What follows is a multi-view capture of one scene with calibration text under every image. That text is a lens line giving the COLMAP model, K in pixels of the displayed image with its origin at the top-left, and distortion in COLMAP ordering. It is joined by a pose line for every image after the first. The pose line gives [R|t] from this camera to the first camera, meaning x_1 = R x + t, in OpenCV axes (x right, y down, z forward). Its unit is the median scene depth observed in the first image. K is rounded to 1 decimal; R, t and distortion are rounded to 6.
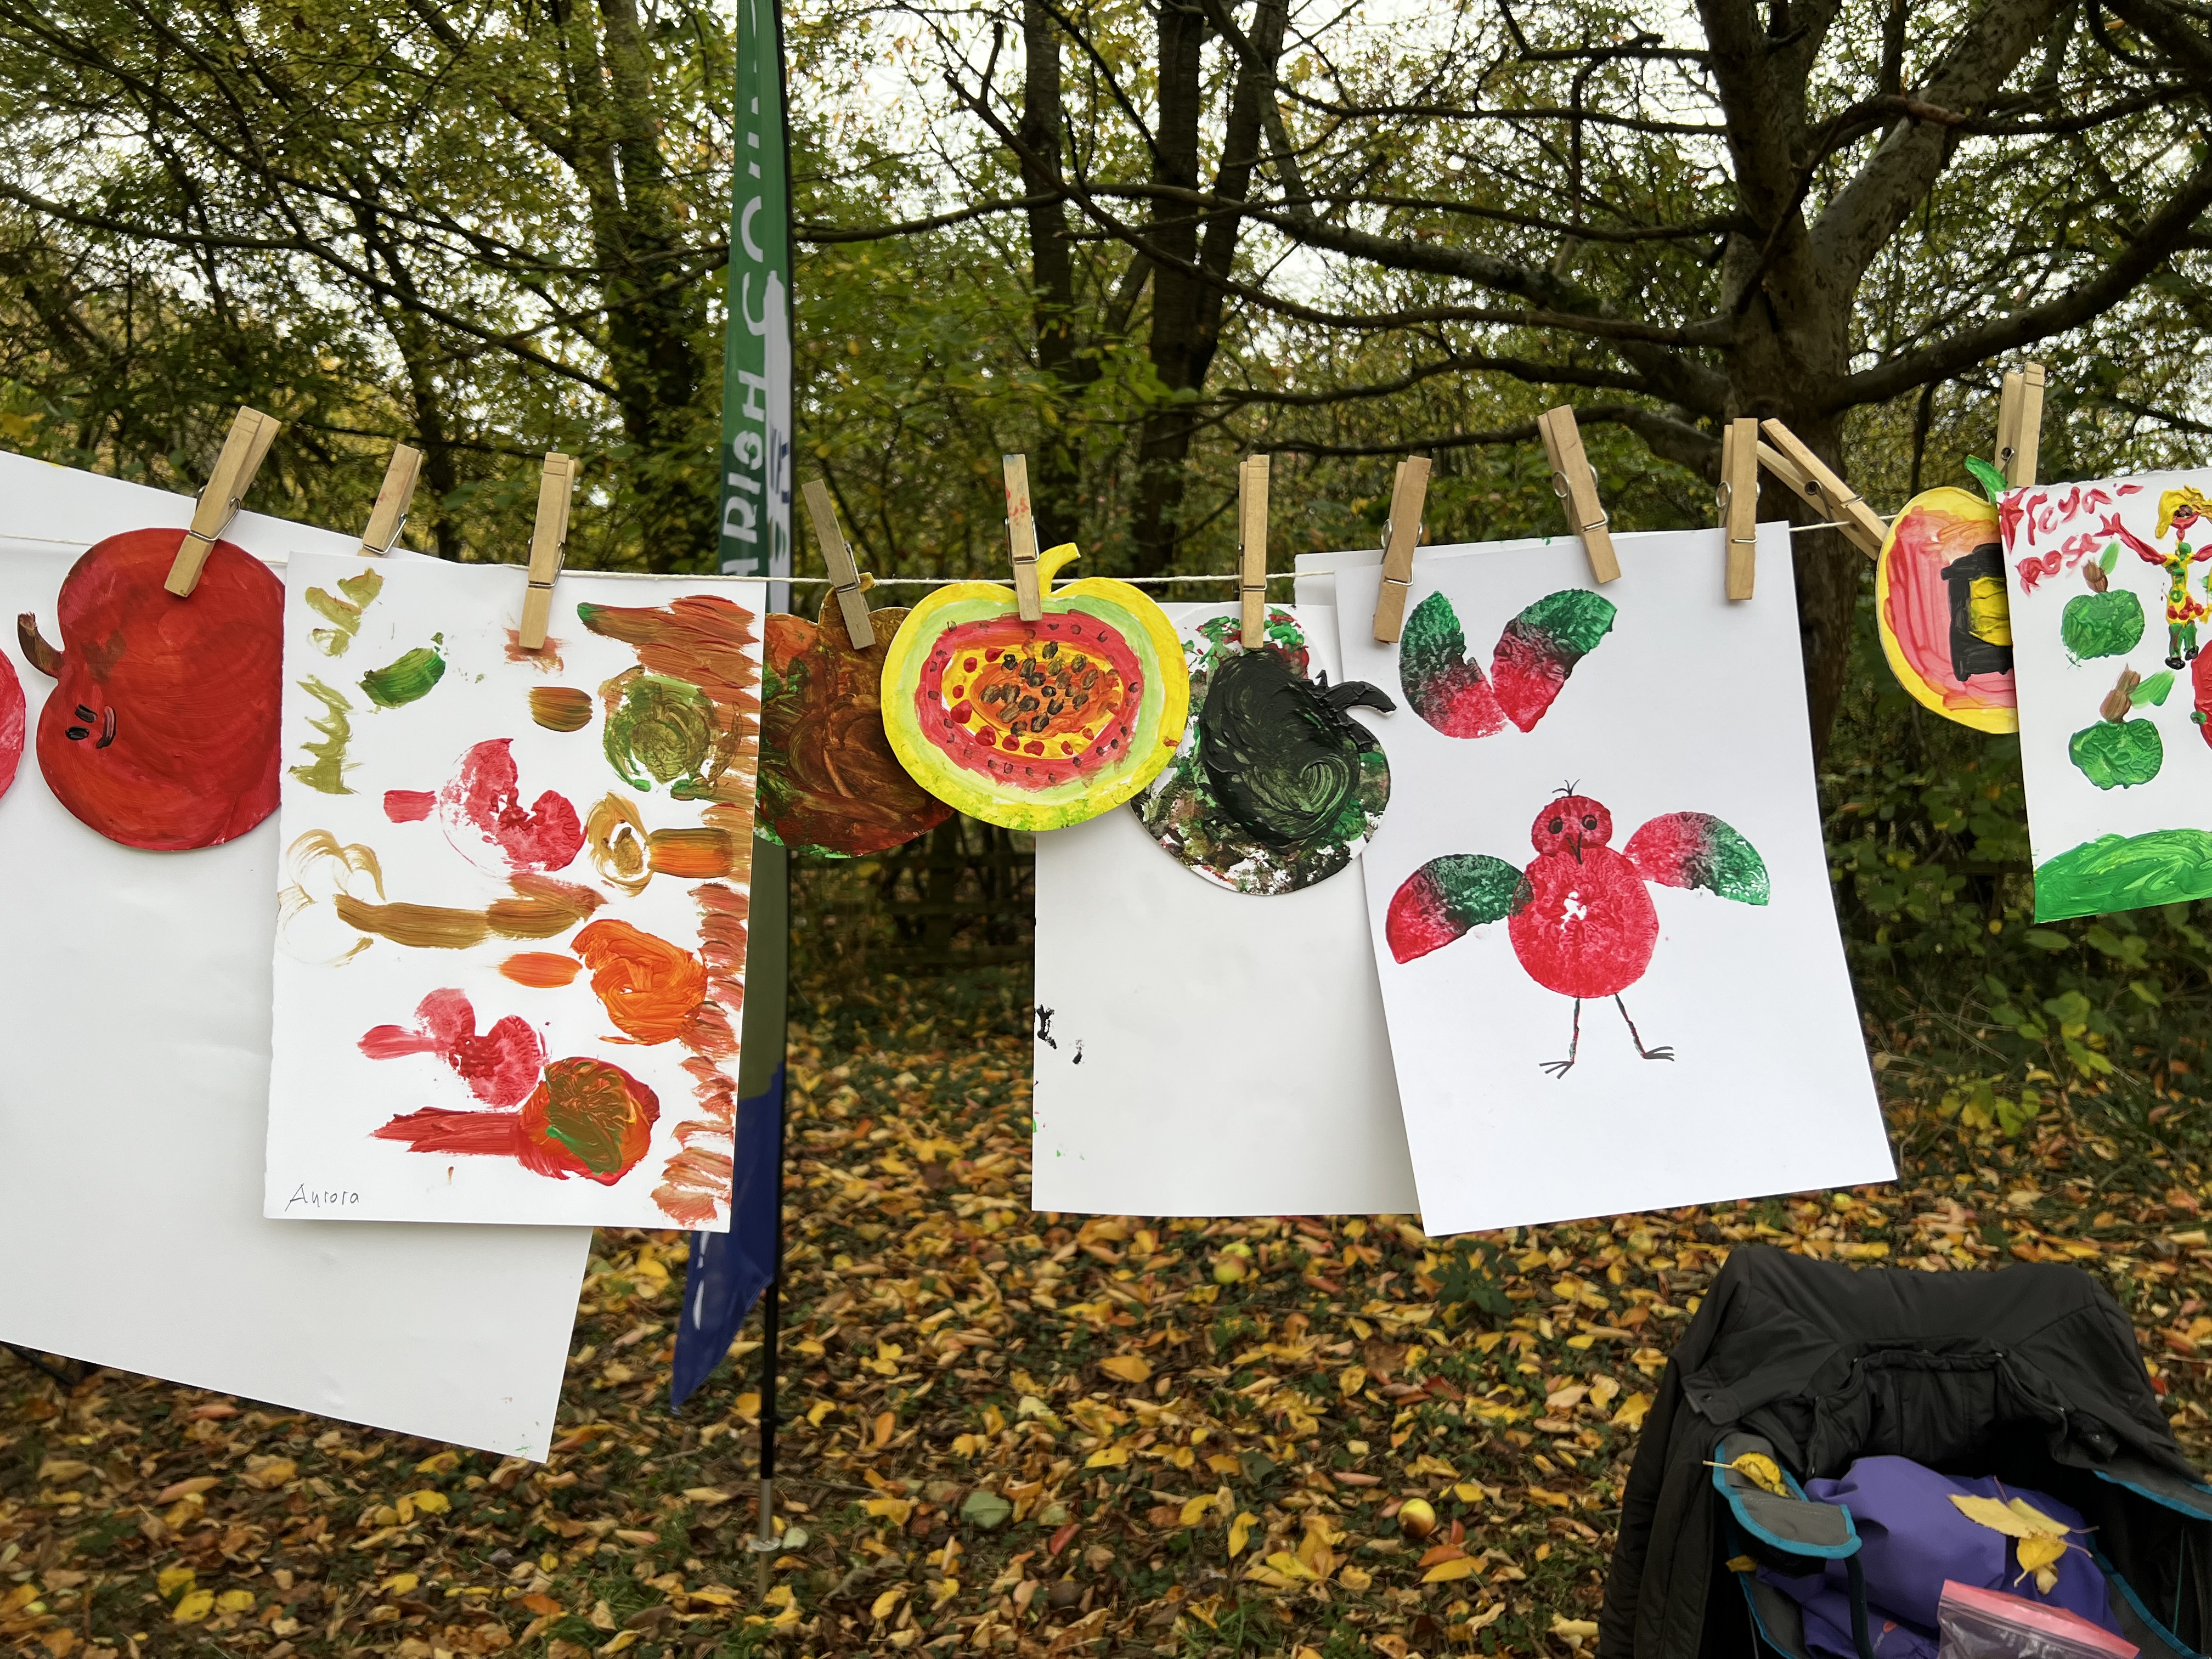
lens RADIAL K [[1780.8, 0, 1070.6], [0, 1780.8, 779.2], [0, 0, 1]] dist [0.081753, -0.085516]
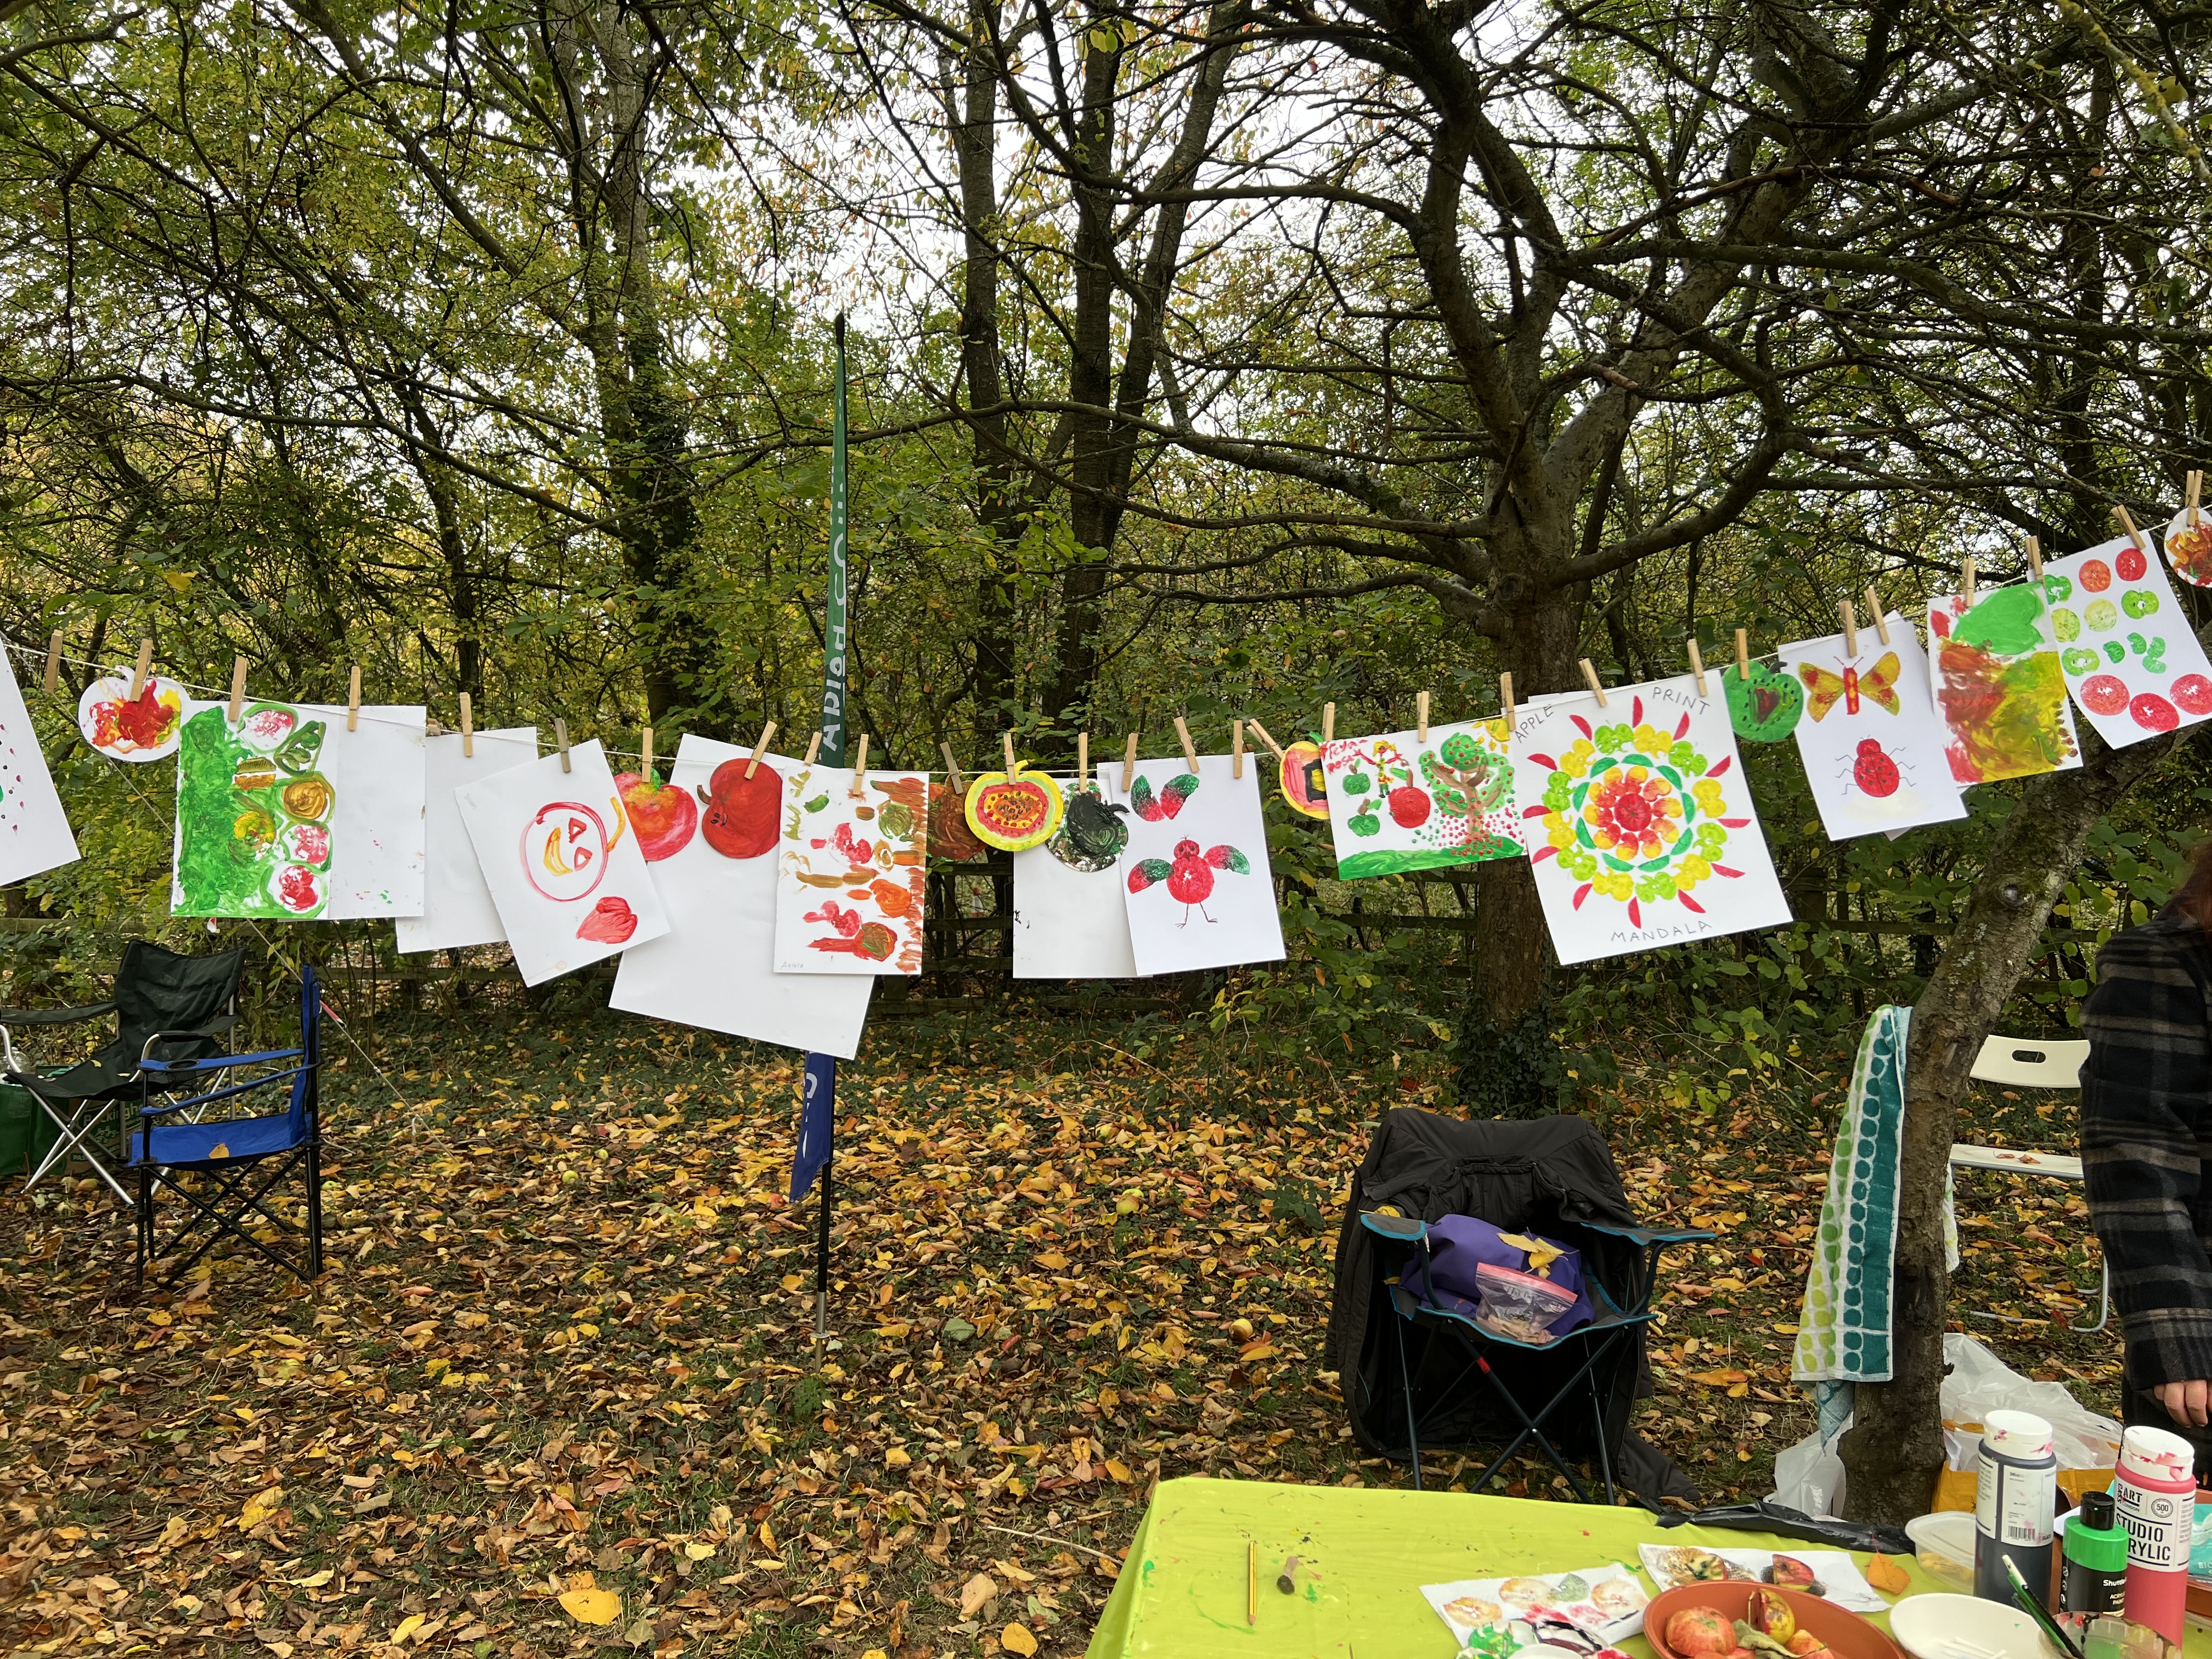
lens RADIAL K [[1780.8, 0, 1131.0], [0, 1780.8, 816.8], [0, 0, 1]] dist [0.081753, -0.085516]
pose [[0.997348, -0.003655, 0.072684, -0.011830], [0.005523, 0.999659, -0.025513, 0.013715], [-0.072566, 0.025847, 0.997029, -0.596536]]
